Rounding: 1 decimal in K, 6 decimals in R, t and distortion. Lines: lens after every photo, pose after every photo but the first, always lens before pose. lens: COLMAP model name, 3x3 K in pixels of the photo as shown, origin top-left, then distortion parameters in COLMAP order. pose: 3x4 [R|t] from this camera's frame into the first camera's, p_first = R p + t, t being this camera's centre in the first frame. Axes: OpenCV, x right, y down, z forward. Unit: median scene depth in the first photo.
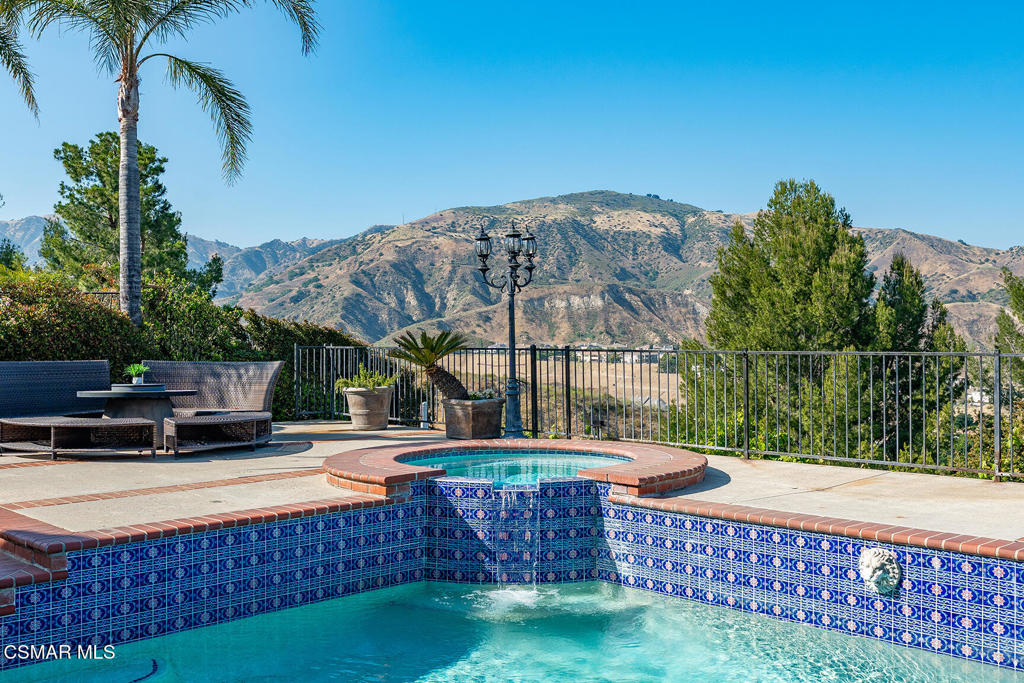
lens RADIAL K [[1035.3, 0, 512.0], [0, 1035.3, 341.5], [0, 0, 1]] dist [0.000678, 0.003649]
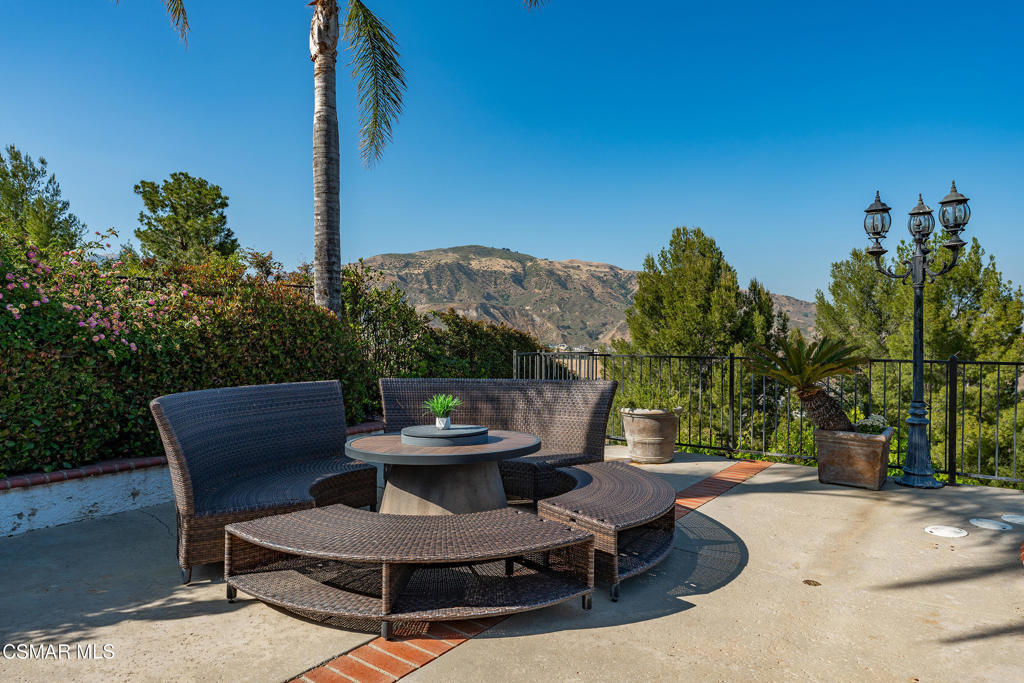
lens RADIAL K [[639.7, 0, 512.0], [0, 639.7, 341.5], [0, 0, 1]] dist [0.001154, 0.000081]
pose [[0.989715, -0.001681, 0.143041, -0.105890], [0.000954, 0.999986, 0.005152, -0.002798], [-0.143048, -0.004963, 0.989703, 0.179803]]
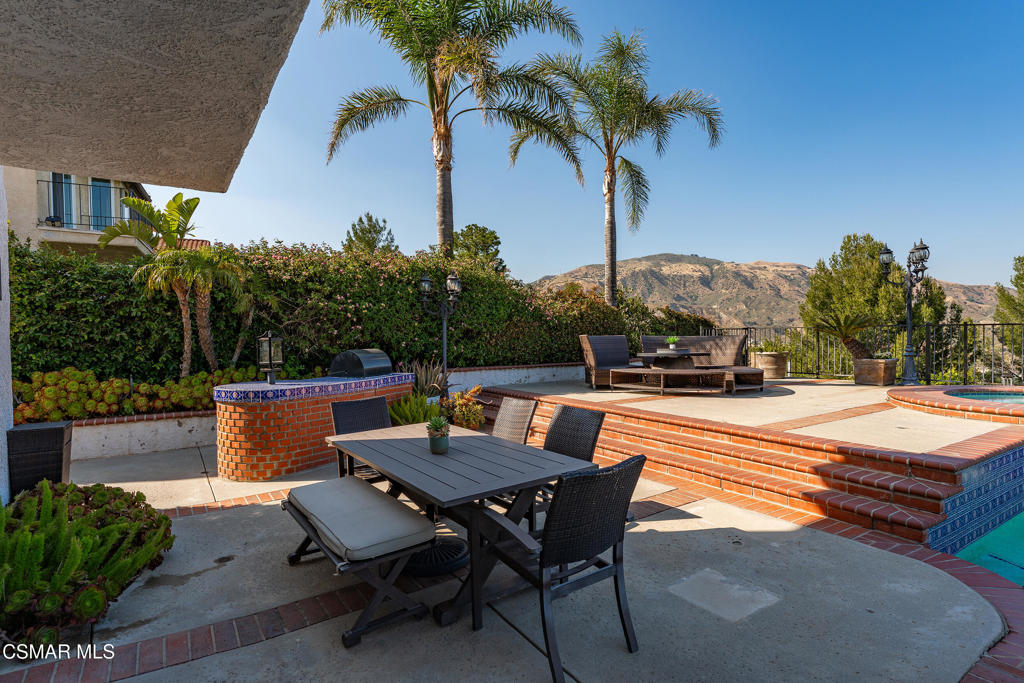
lens RADIAL K [[533.9, 0, 512.0], [0, 533.9, 341.5], [0, 0, 1]] dist [0.001254, -0.000537]
pose [[0.980947, -0.006370, -0.194171, -0.125826], [0.008745, 0.999897, 0.011373, 0.005210], [0.194079, -0.012855, 0.980902, 0.038891]]
